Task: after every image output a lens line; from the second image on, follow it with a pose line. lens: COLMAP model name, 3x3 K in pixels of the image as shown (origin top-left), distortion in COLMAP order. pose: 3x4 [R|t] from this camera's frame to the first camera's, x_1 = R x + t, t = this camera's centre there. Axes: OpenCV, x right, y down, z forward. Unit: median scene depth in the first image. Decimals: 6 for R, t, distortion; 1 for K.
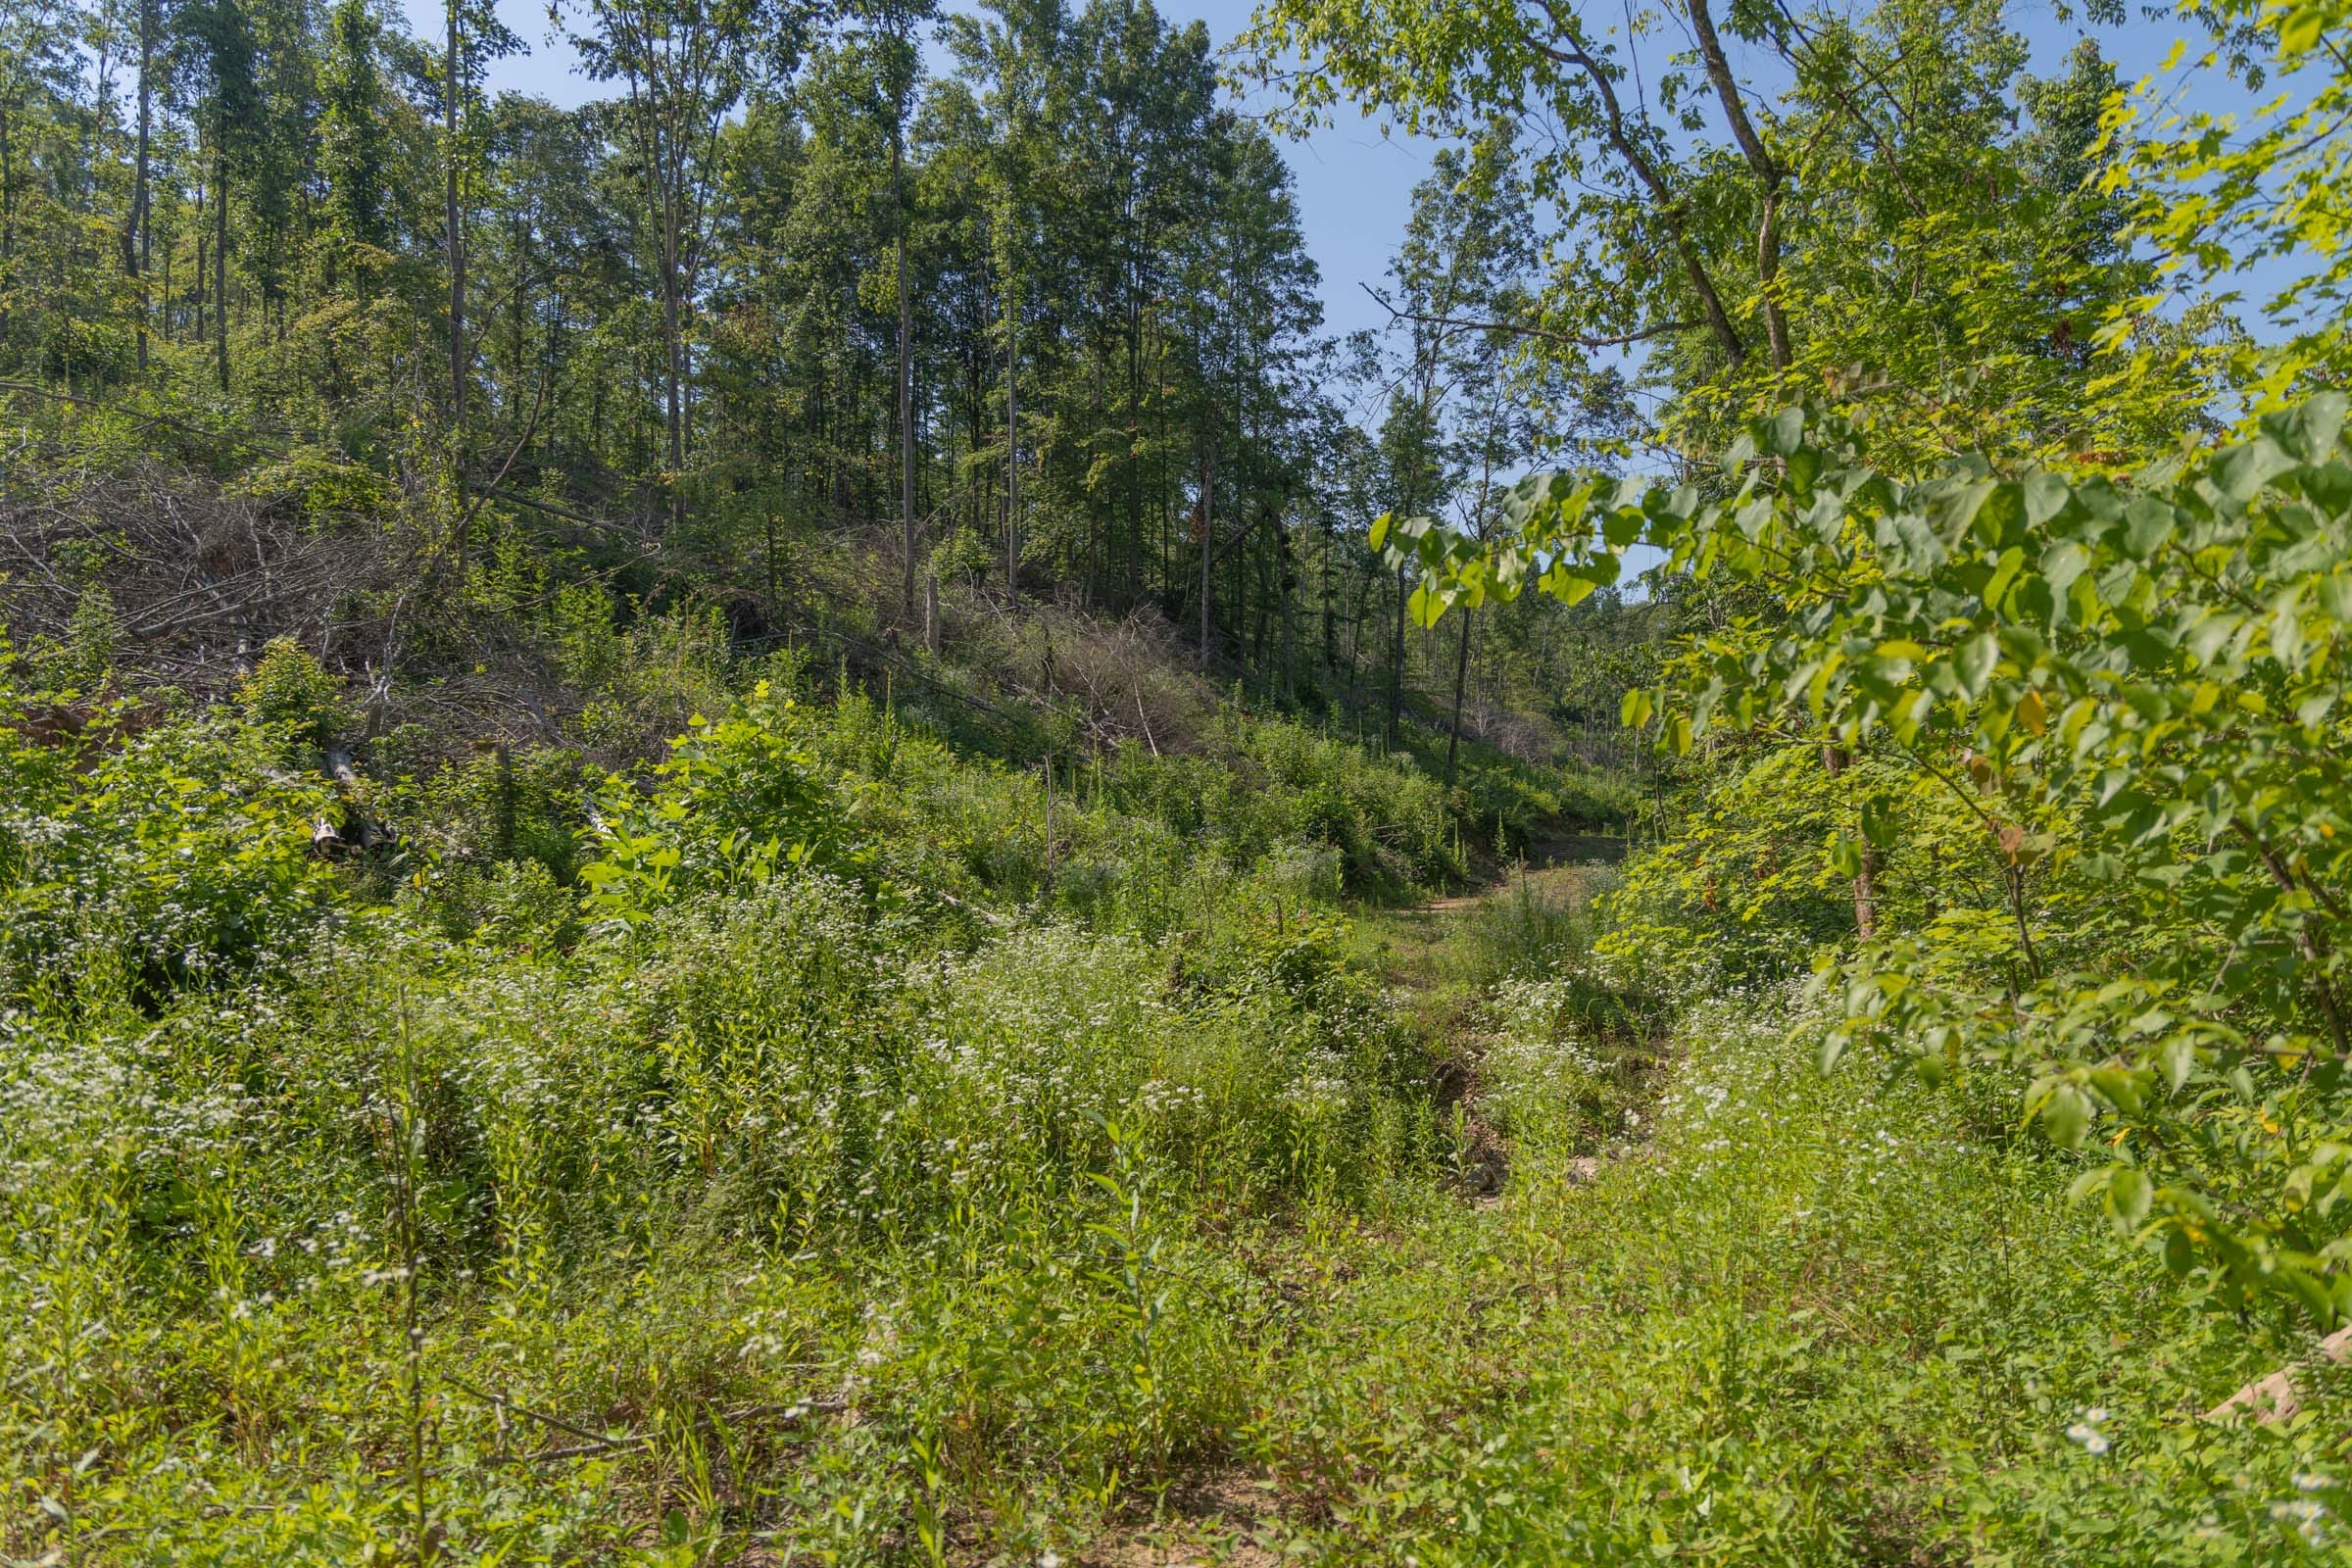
lens RADIAL K [[1483.8, 0, 1176.0], [0, 1483.8, 784.0], [0, 0, 1]] dist [-0.024393, 0.000606]
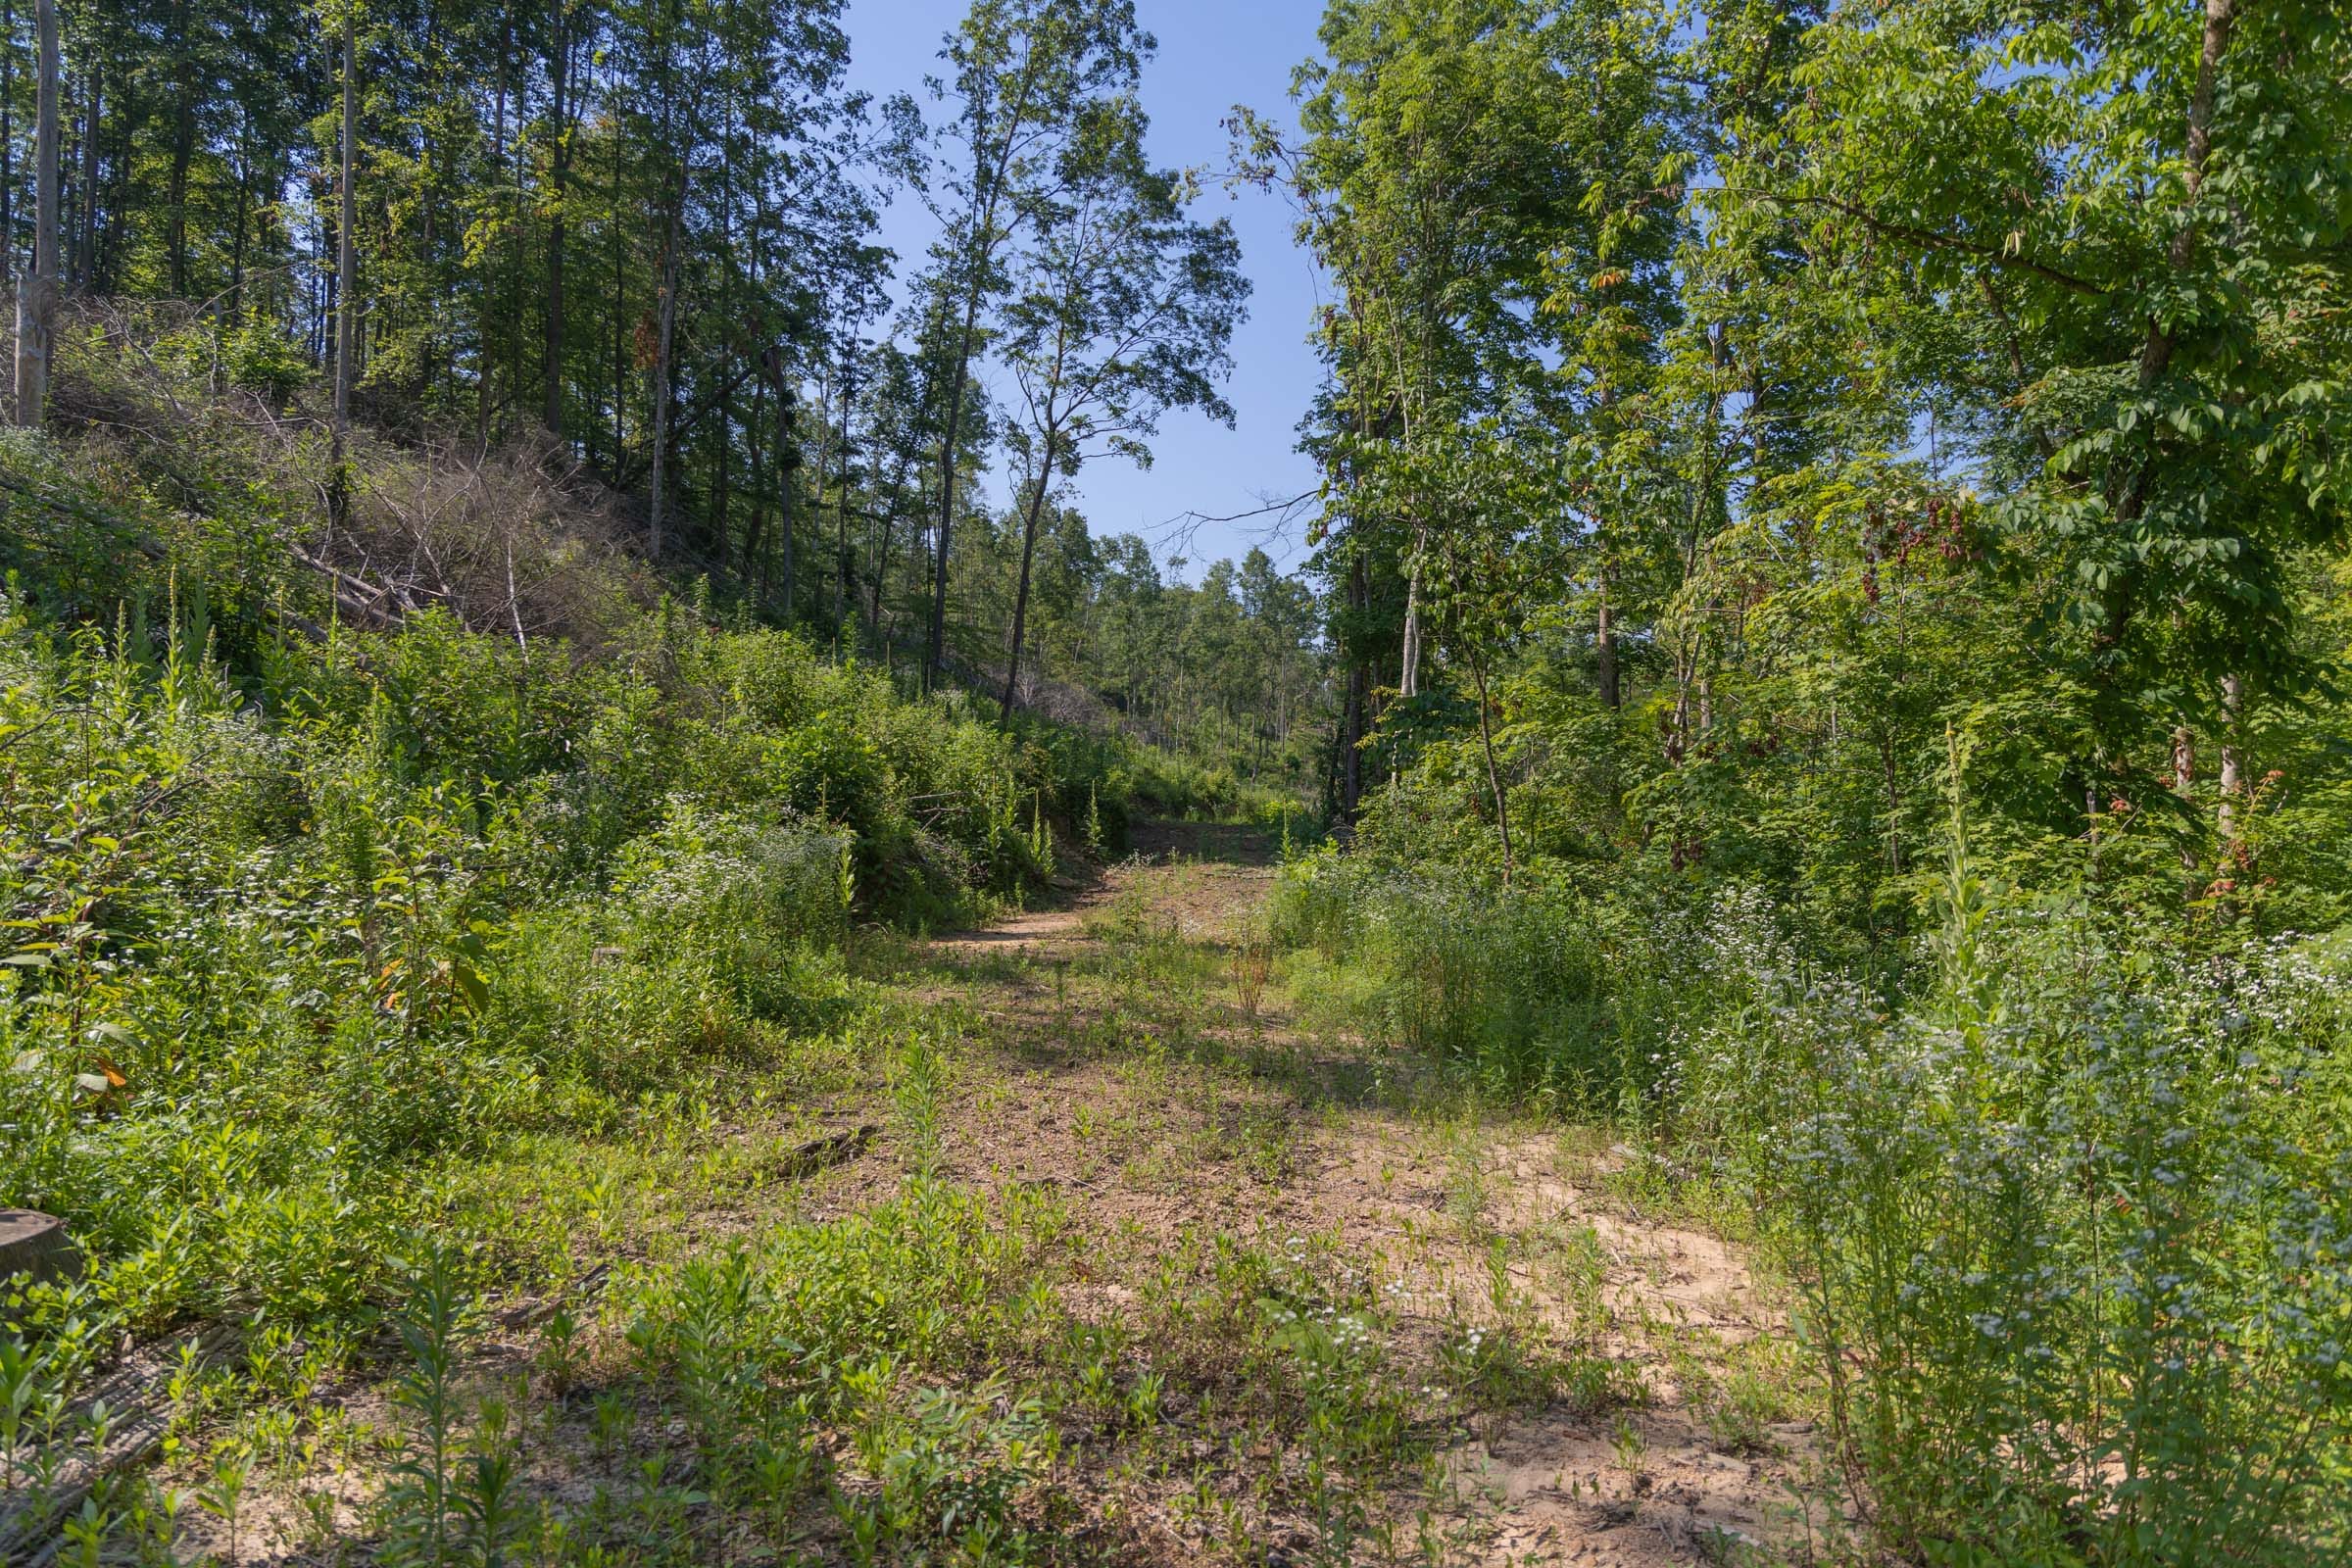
lens RADIAL K [[1483.8, 0, 1176.0], [0, 1483.8, 784.0], [0, 0, 1]] dist [-0.024393, 0.000606]
pose [[0.948812, 0.021306, 0.315121, 0.034234], [-0.023136, 0.999730, 0.002067, 0.015212], [-0.314992, -0.009252, 0.949049, 0.292424]]
